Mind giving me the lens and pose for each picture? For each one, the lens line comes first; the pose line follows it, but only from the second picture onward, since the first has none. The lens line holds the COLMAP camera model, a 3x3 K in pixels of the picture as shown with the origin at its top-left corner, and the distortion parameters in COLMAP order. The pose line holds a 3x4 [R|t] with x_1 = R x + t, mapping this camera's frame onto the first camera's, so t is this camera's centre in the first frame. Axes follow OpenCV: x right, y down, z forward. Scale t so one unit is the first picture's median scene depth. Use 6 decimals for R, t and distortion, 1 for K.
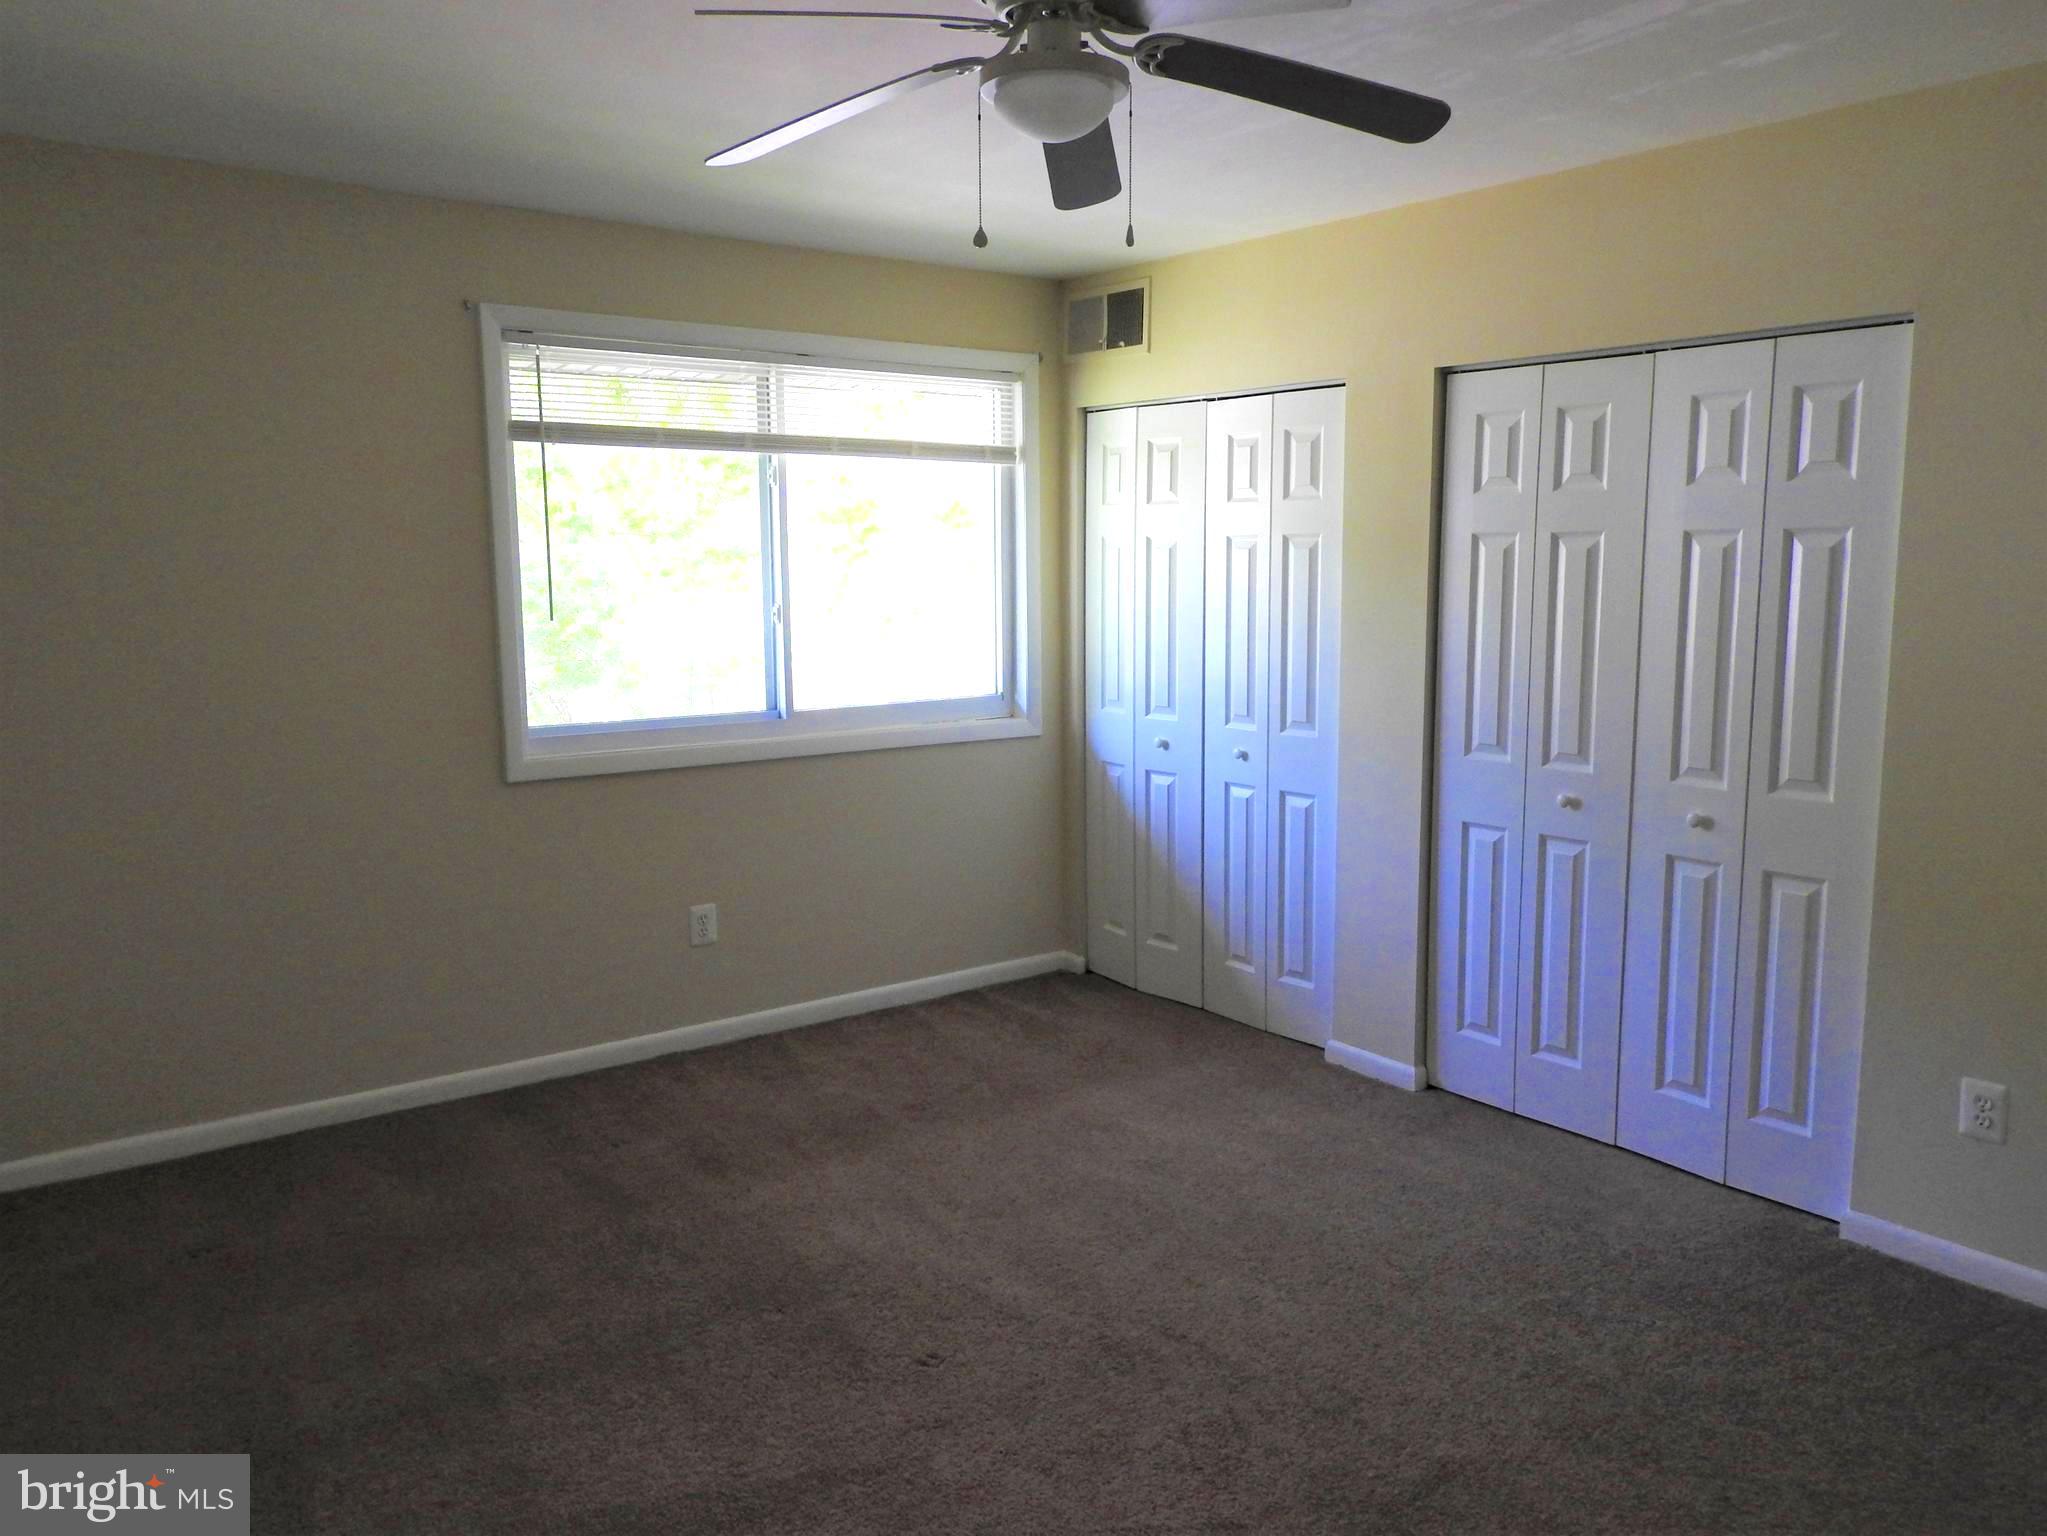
lens RADIAL K [[1468.0, 0, 1023.5], [0, 1468.0, 768.0], [0, 0, 1]] dist [-0.003163, -0.008257]
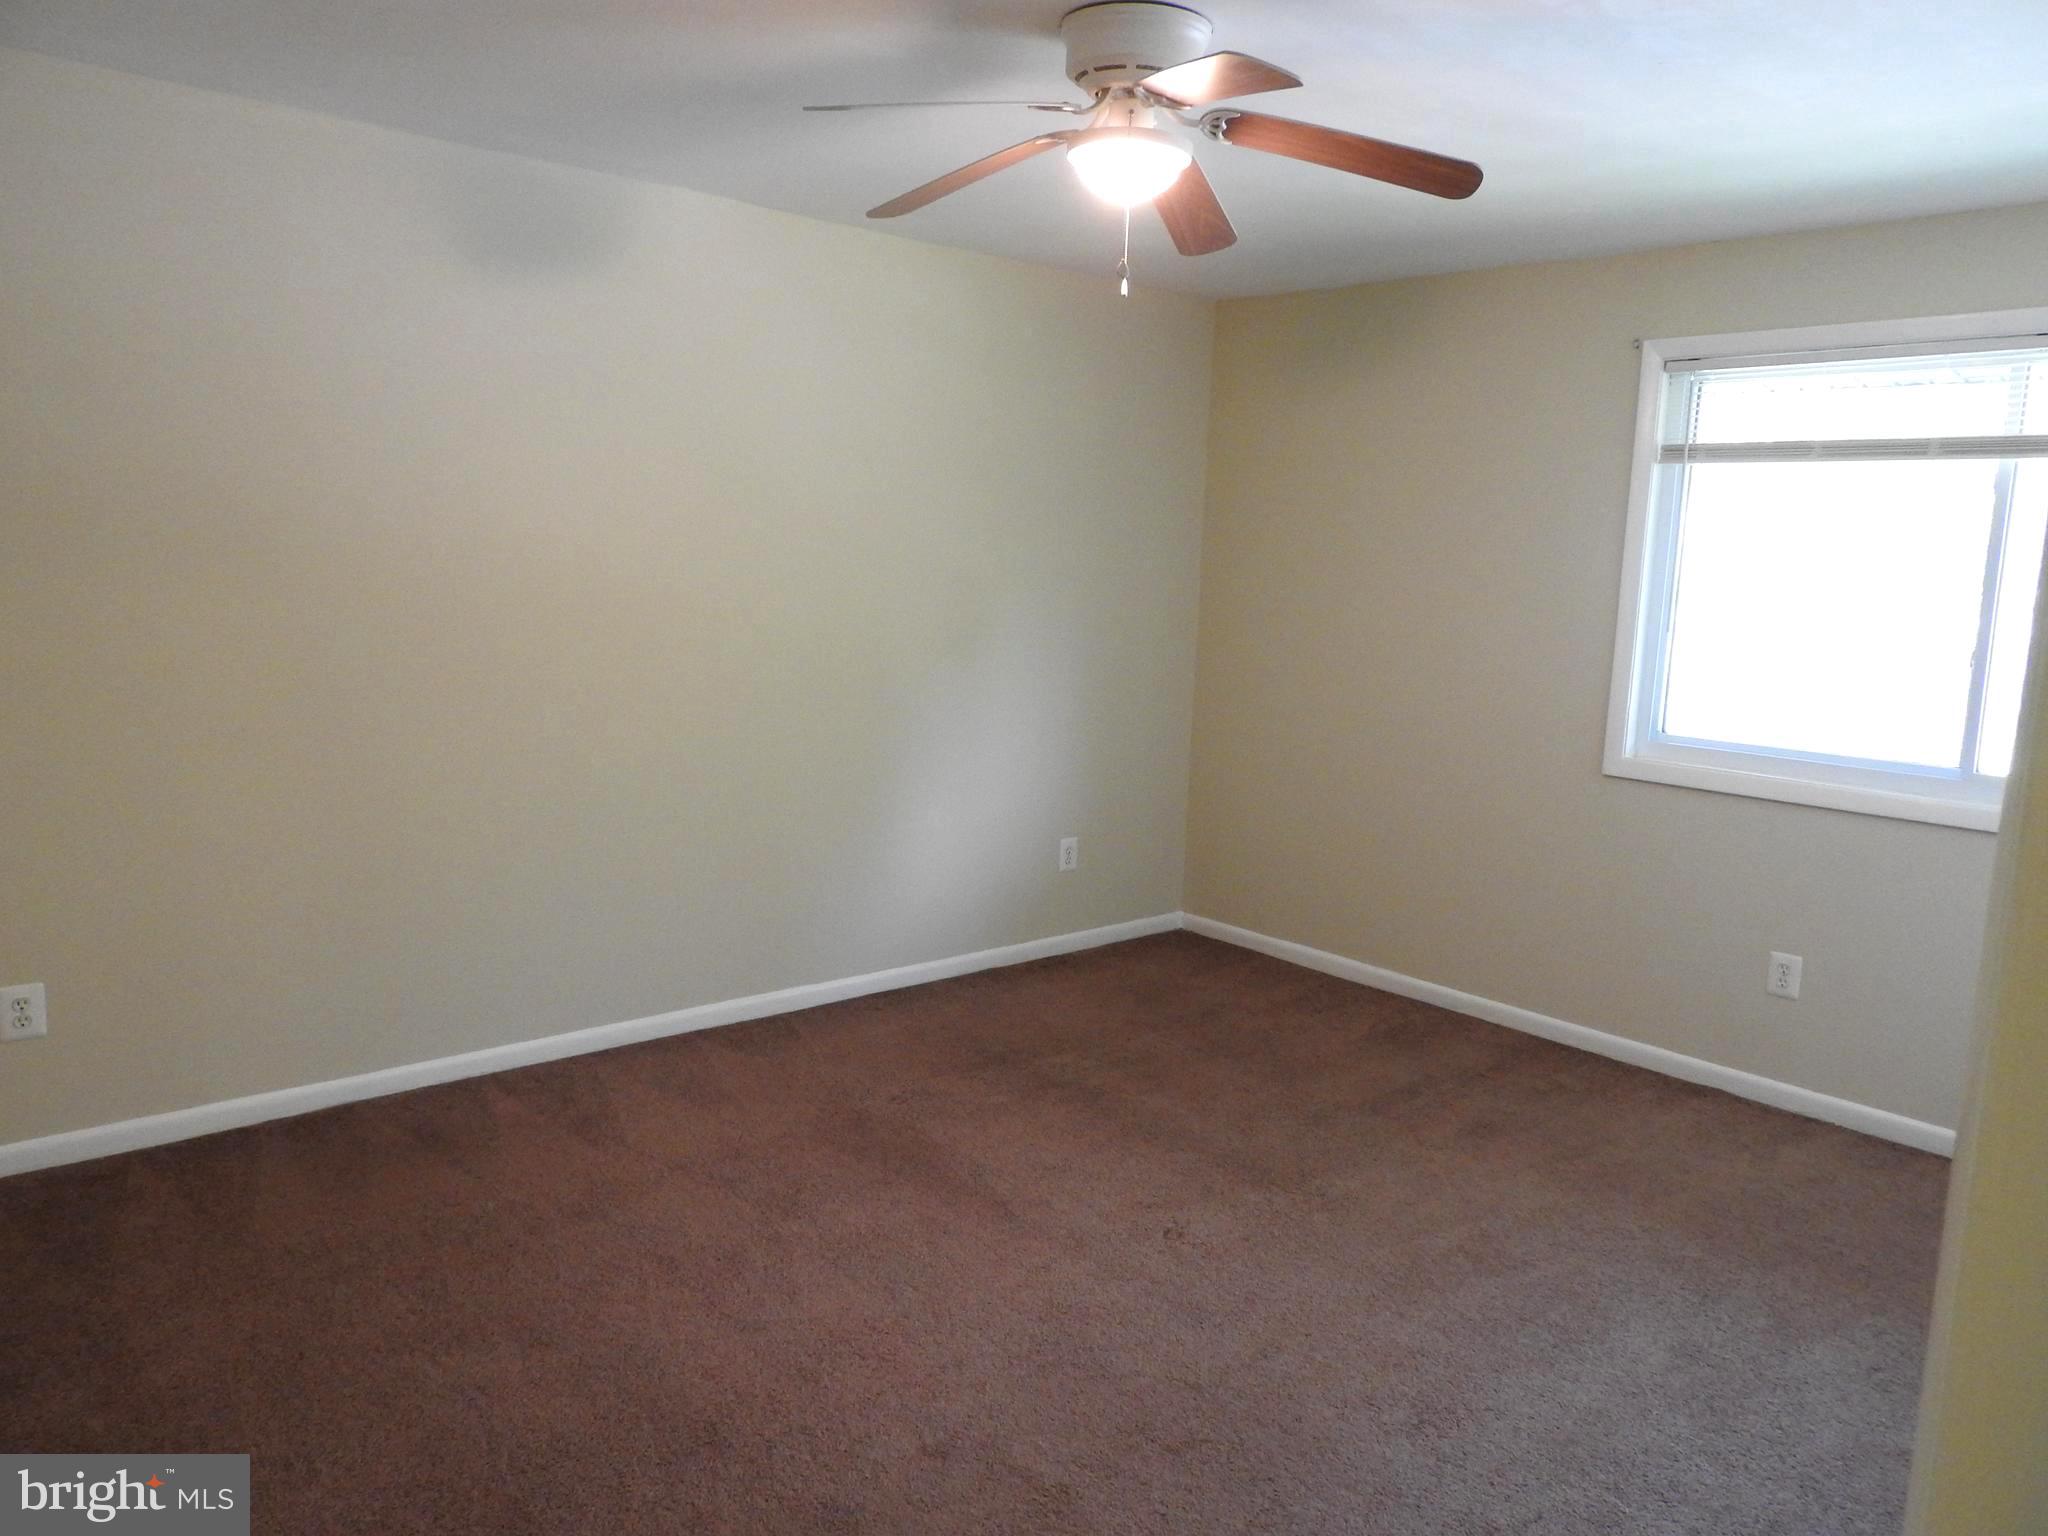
lens RADIAL K [[1468.7, 0, 1024.0], [0, 1468.7, 768.0], [0, 0, 1]] dist [-0.003163, -0.008257]
pose [[0.087690, 0.166079, -0.982206, 0.430566], [-0.169507, 0.974112, 0.149577, -0.053328], [0.981620, 0.153374, 0.113571, 0.277938]]
